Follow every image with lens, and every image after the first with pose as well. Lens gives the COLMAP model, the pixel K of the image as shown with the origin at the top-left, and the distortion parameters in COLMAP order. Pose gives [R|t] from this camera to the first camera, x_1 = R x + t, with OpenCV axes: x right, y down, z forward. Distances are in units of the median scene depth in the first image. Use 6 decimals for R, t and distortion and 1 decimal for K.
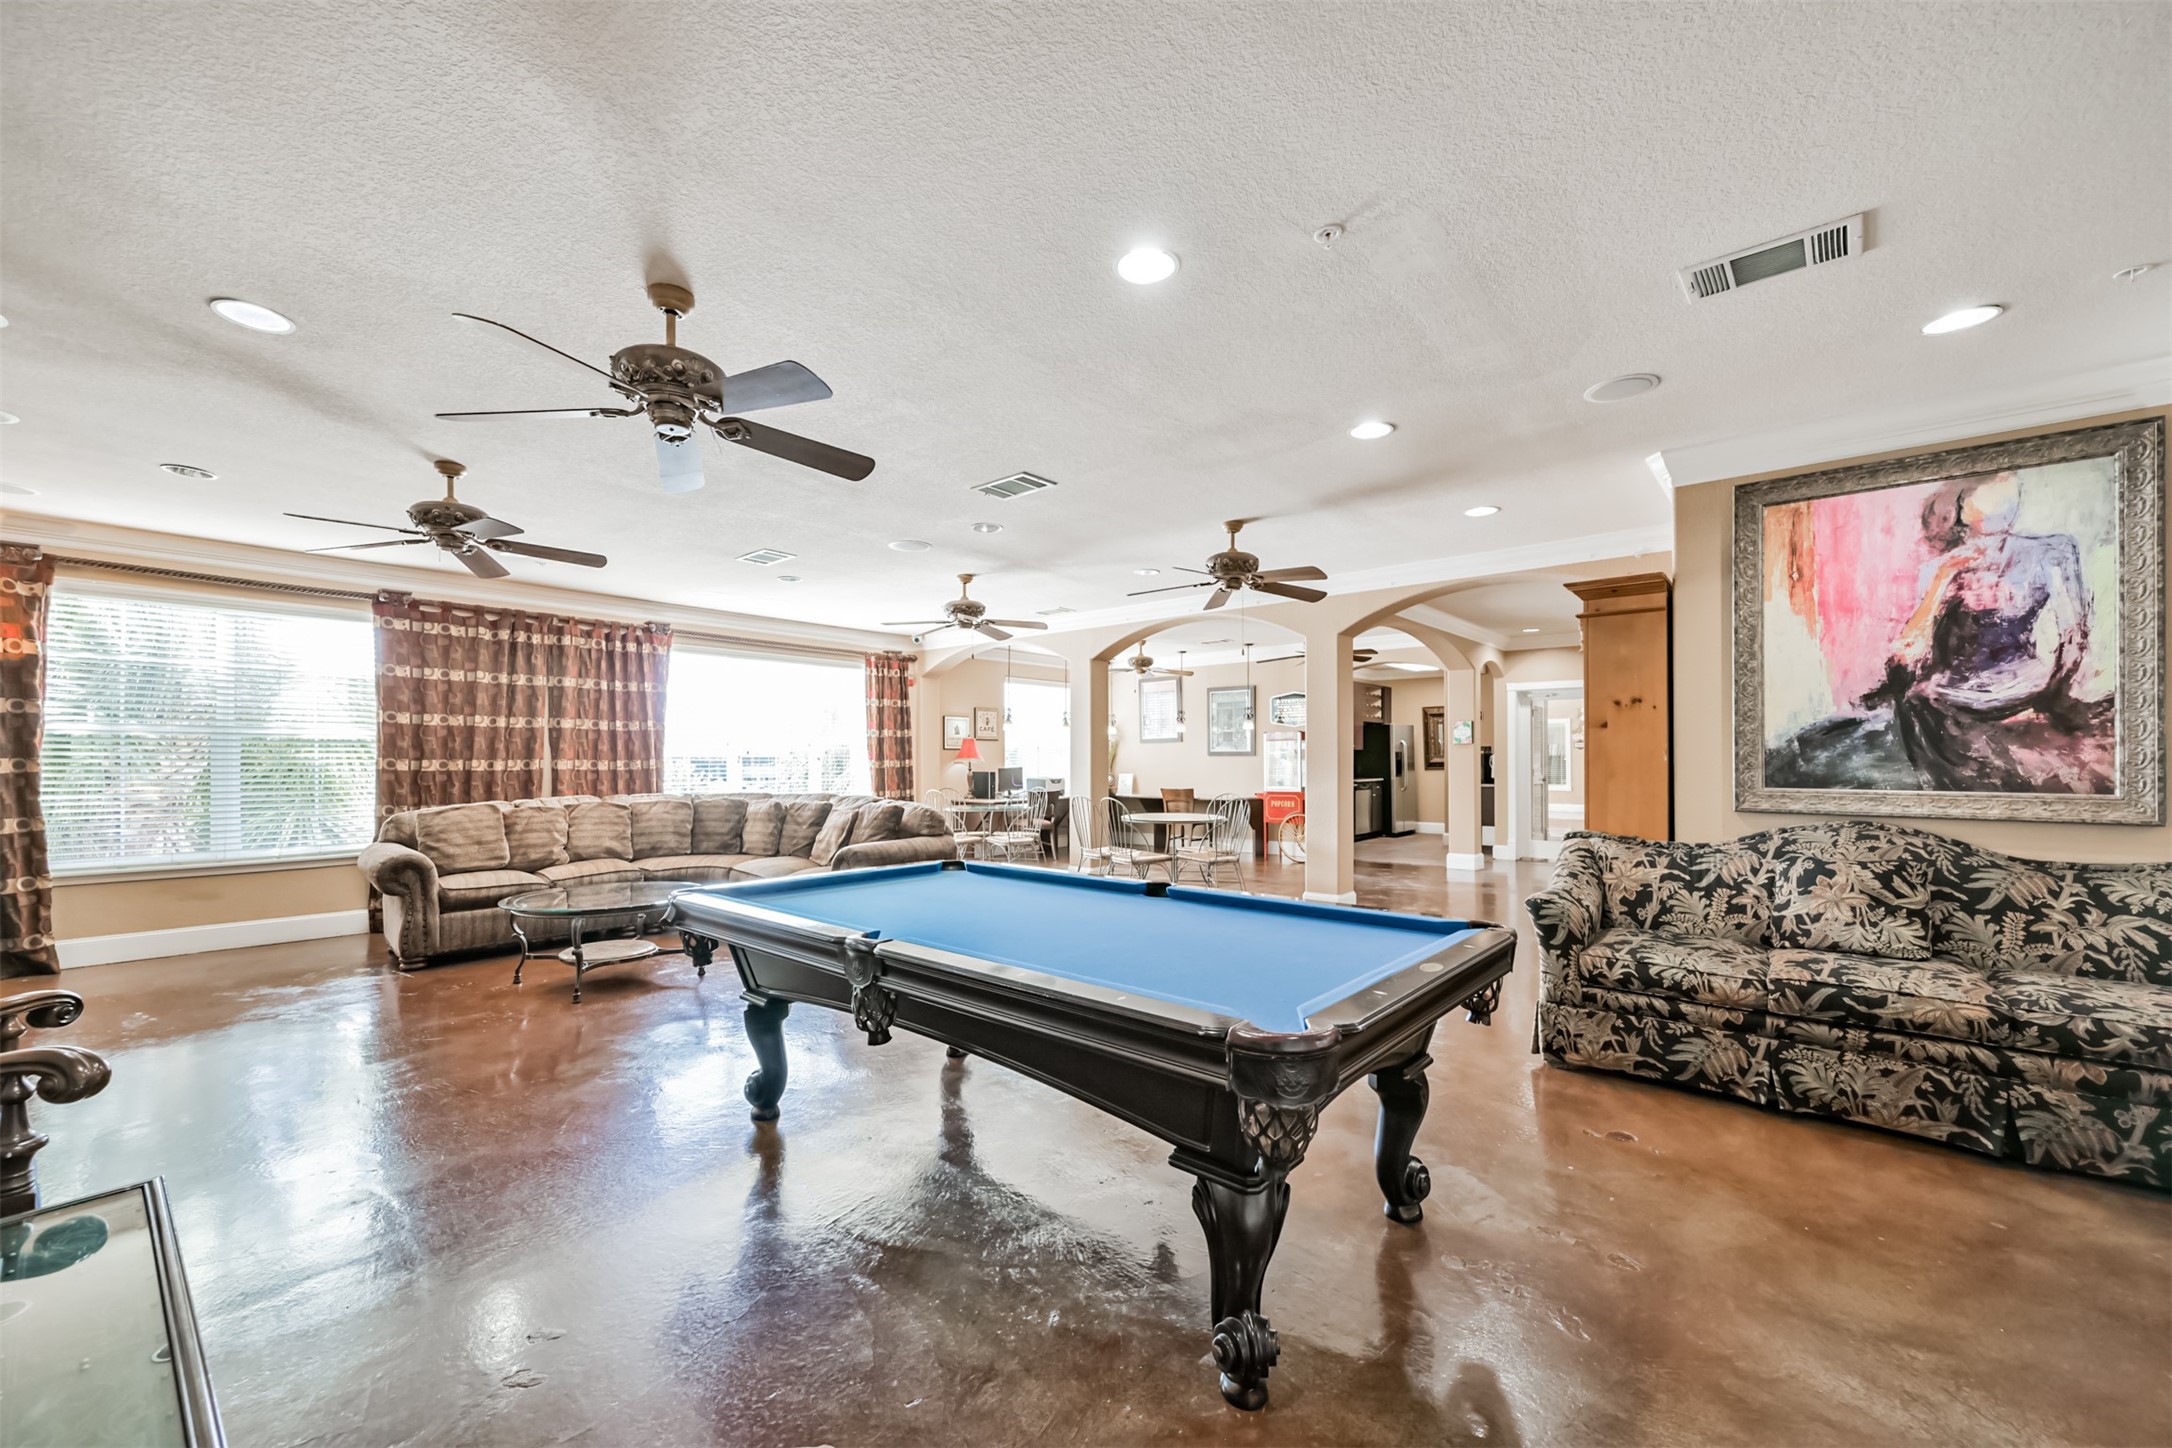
lens RADIAL K [[864.8, 0, 1091.9], [0, 864.8, 744.7], [0, 0, 1]] dist [-0.002204, -0.000170]
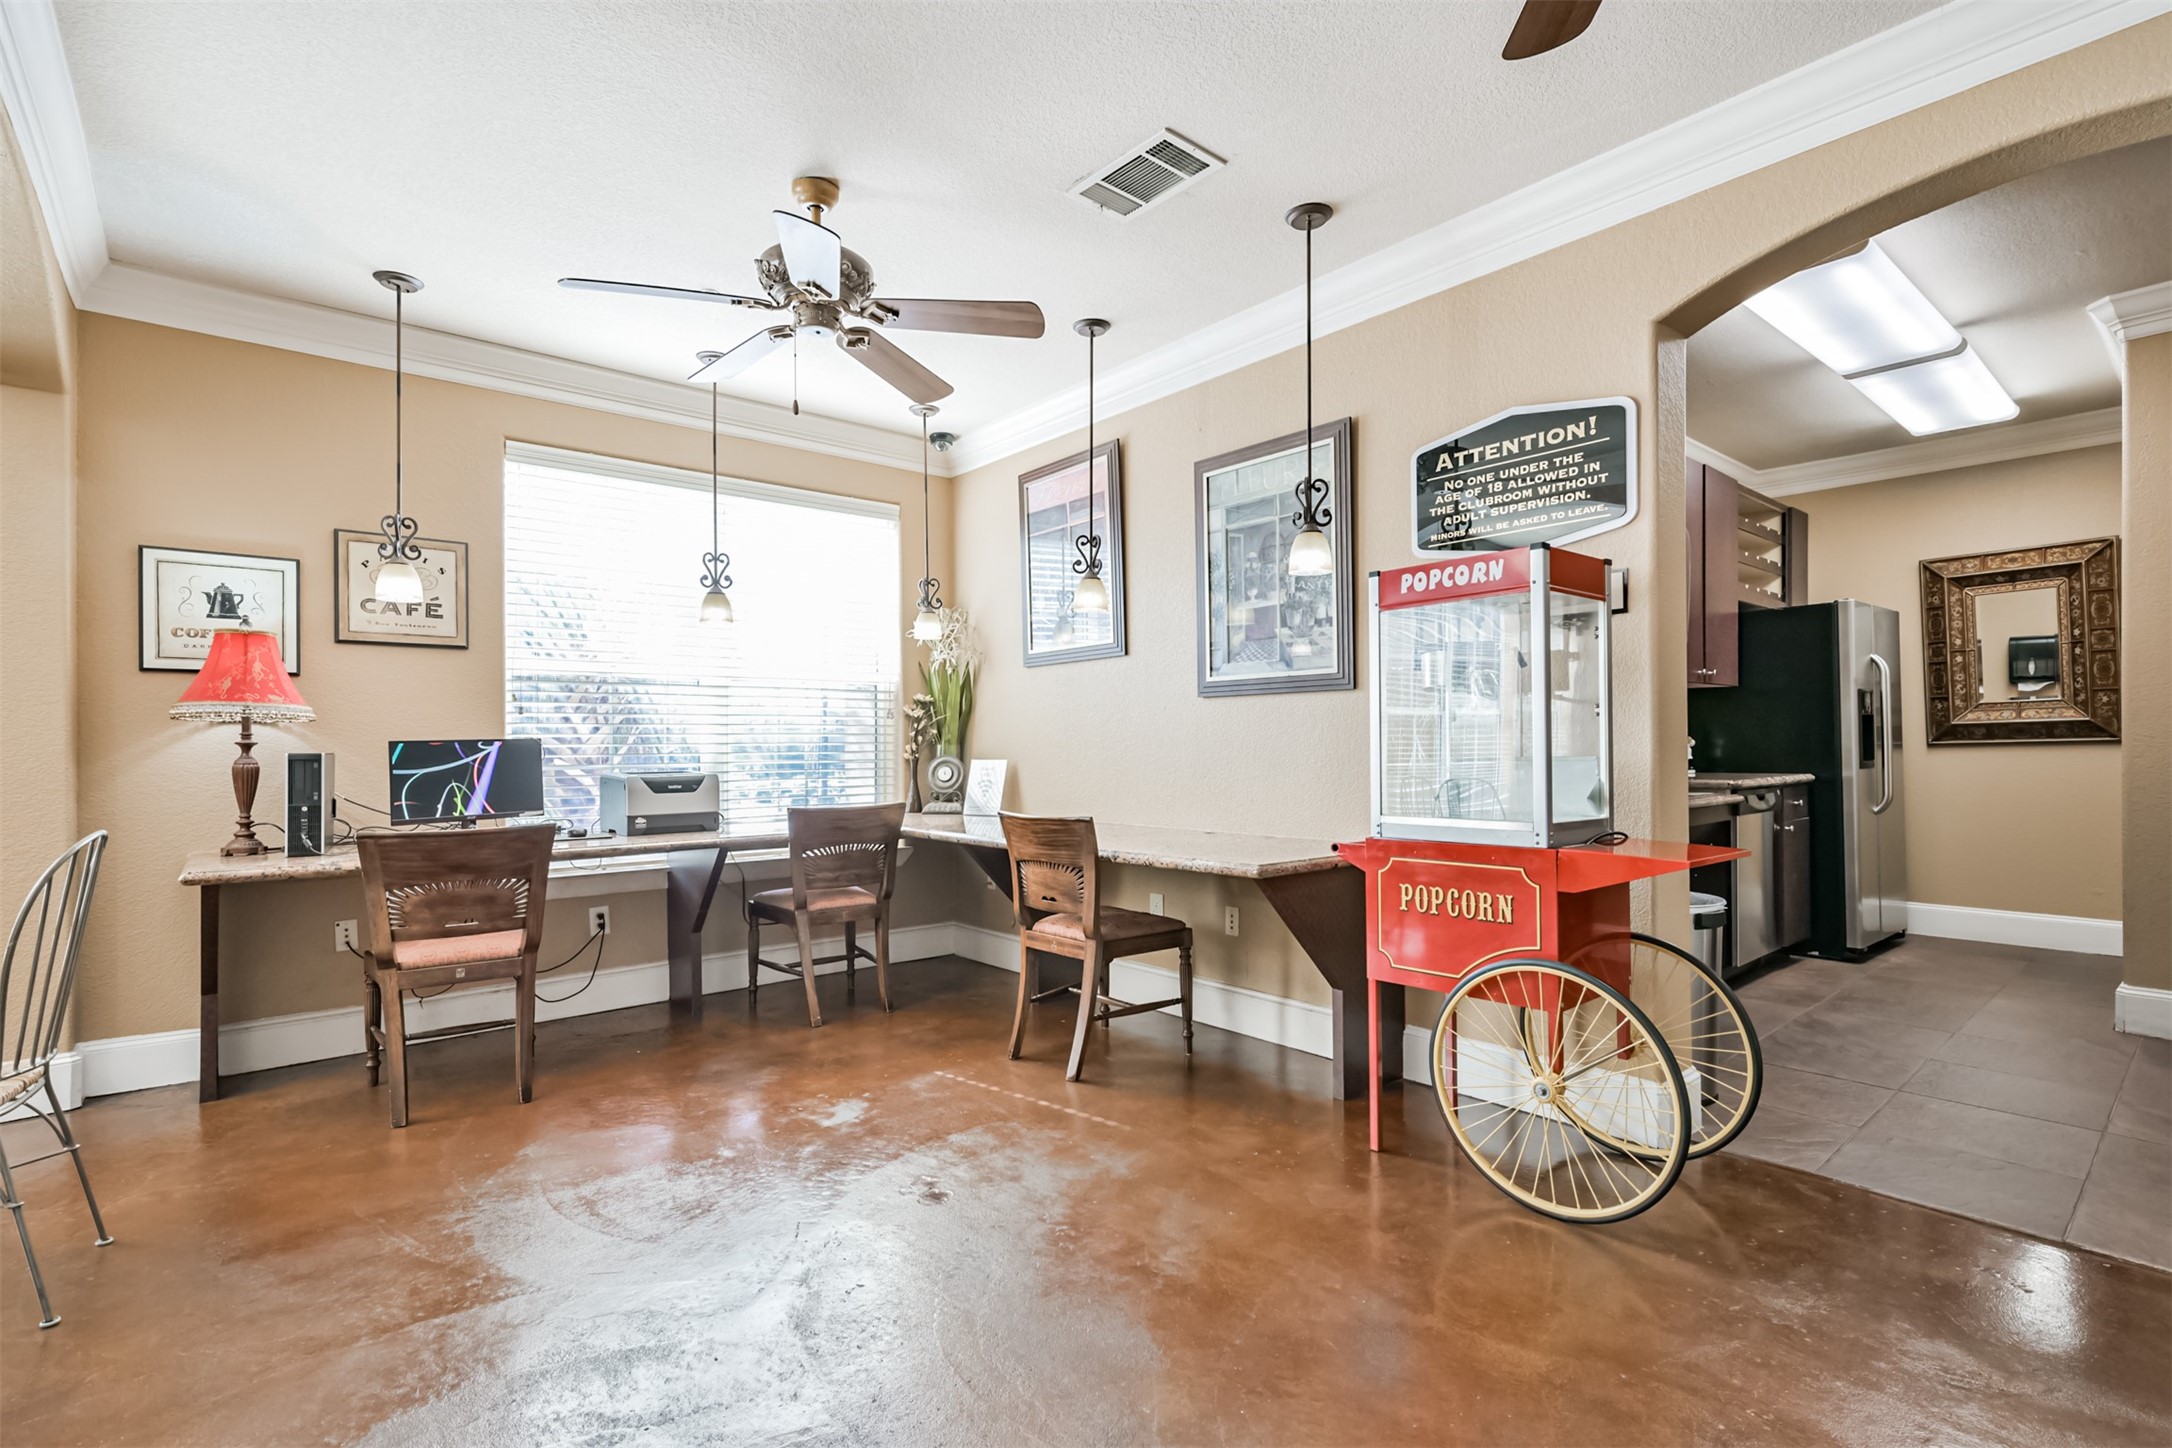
lens RADIAL K [[1006.9, 0, 1084.0], [0, 1006.9, 738.1], [0, 0, 1]] dist [0.003027, 0.000385]
pose [[0.985127, -0.006834, -0.171691, 0.154308], [0.008620, 0.999916, 0.009657, 0.022868], [0.171611, -0.010994, 0.985103, 0.662912]]
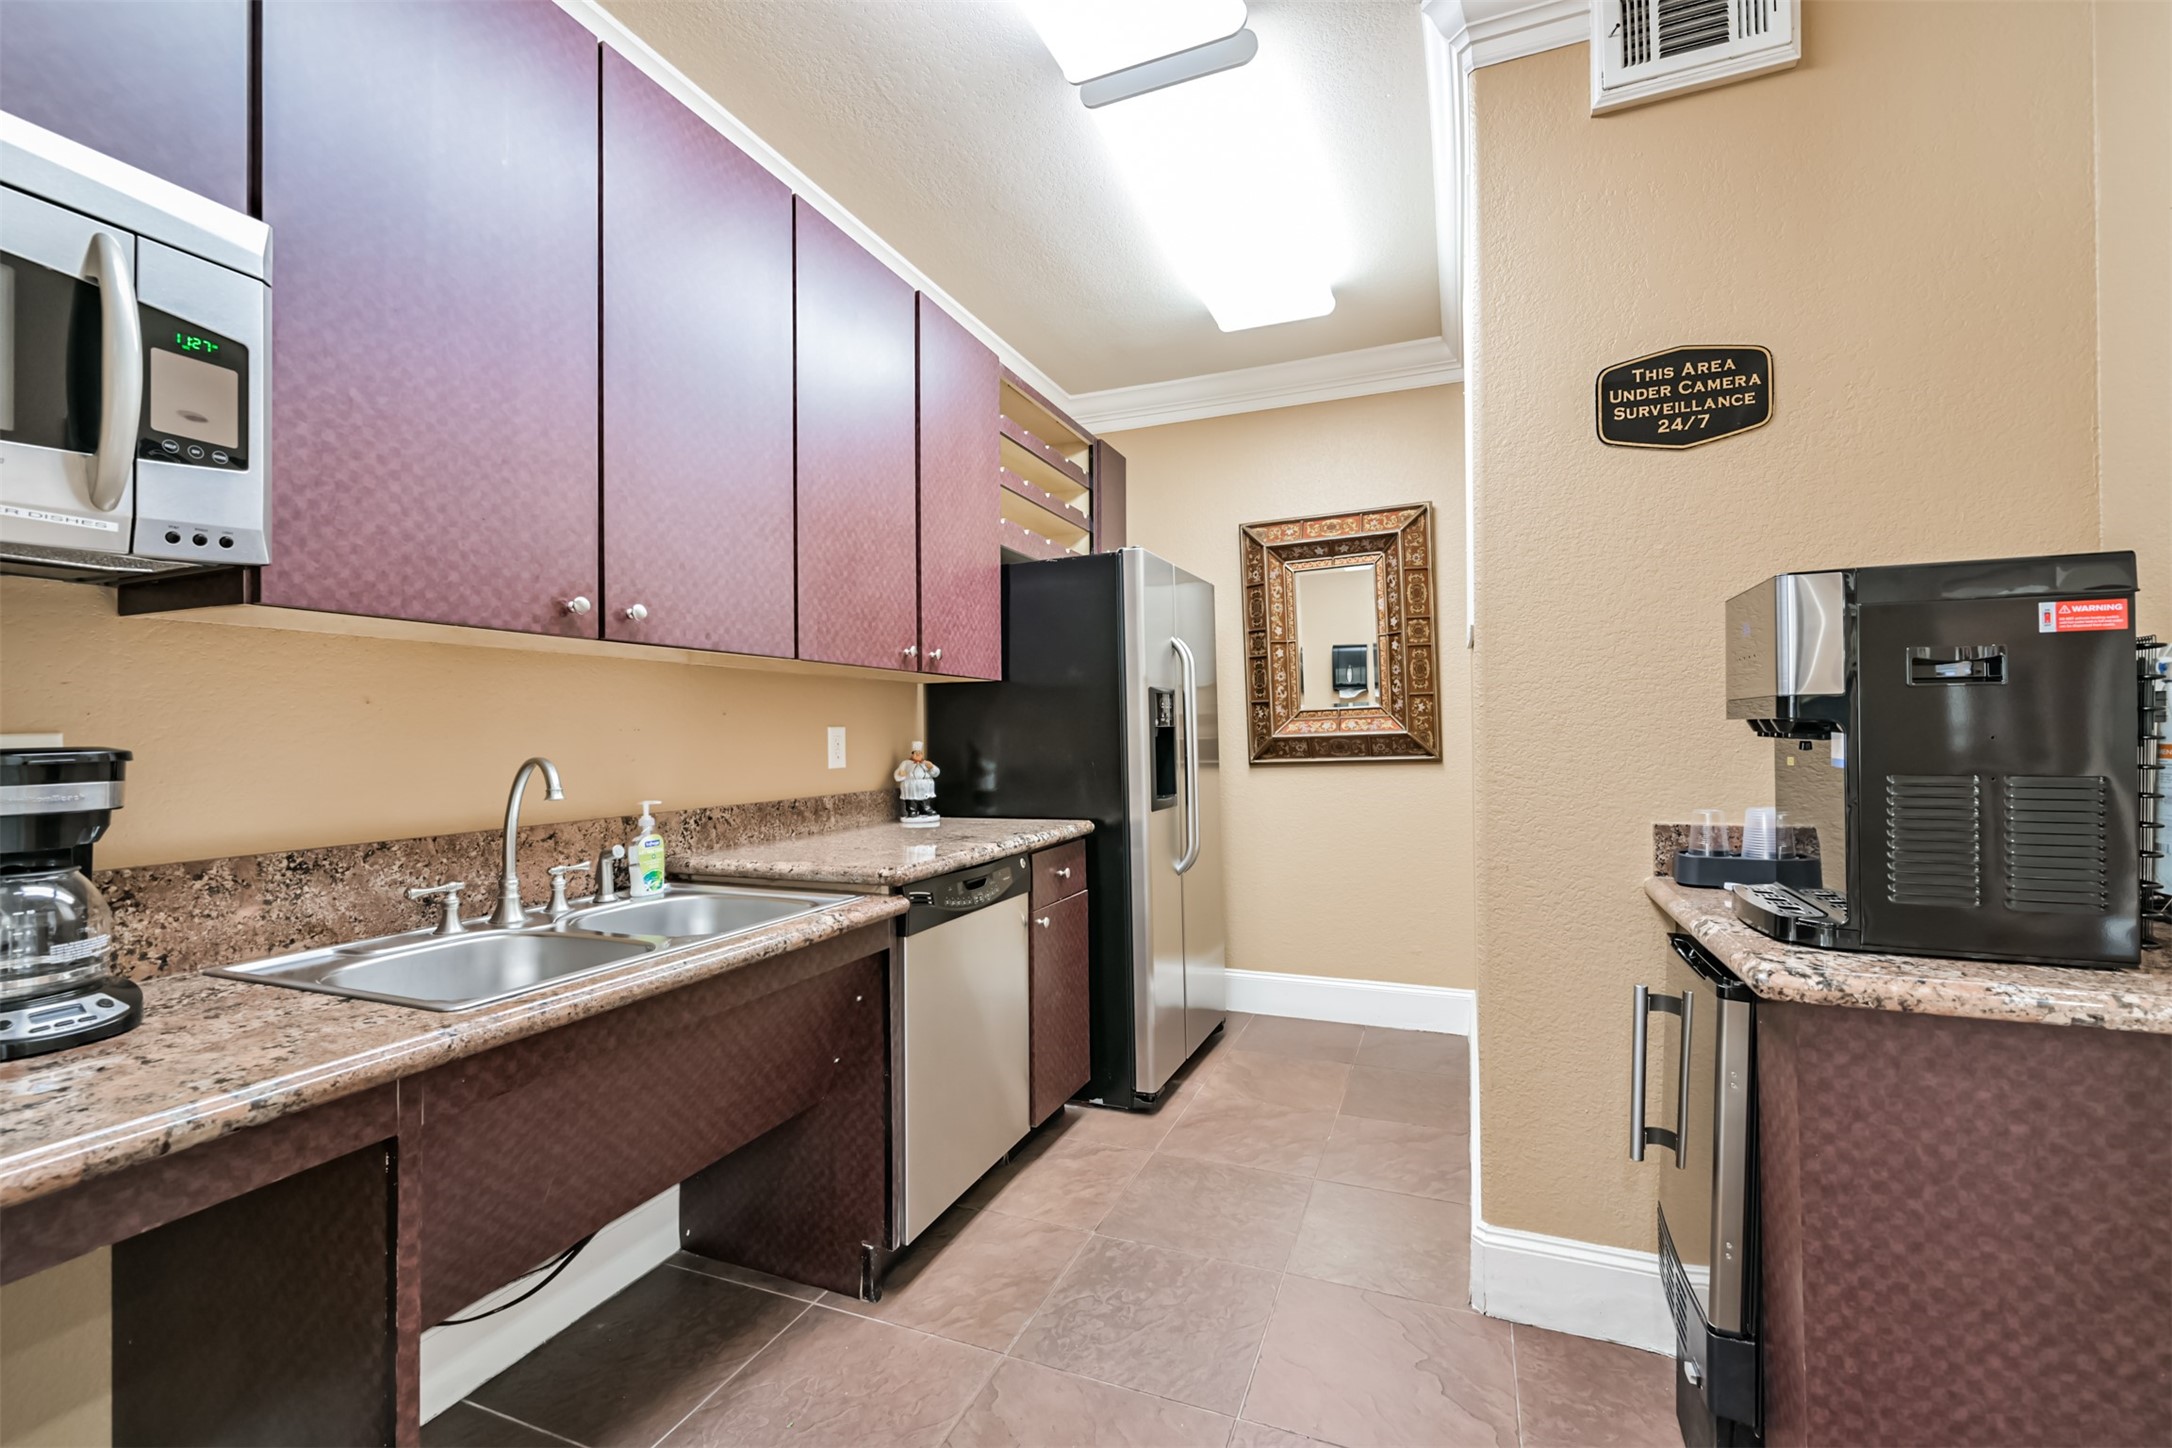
lens RADIAL K [[921.4, 0, 1090.3], [0, 921.4, 724.6], [0, 0, 1]] dist [0.000495, 0.000184]
pose [[0.952940, -0.007278, 0.303070, 0.305058], [0.006784, 0.999973, 0.002681, 0.018567], [-0.303082, -0.000499, 0.952964, 0.894118]]
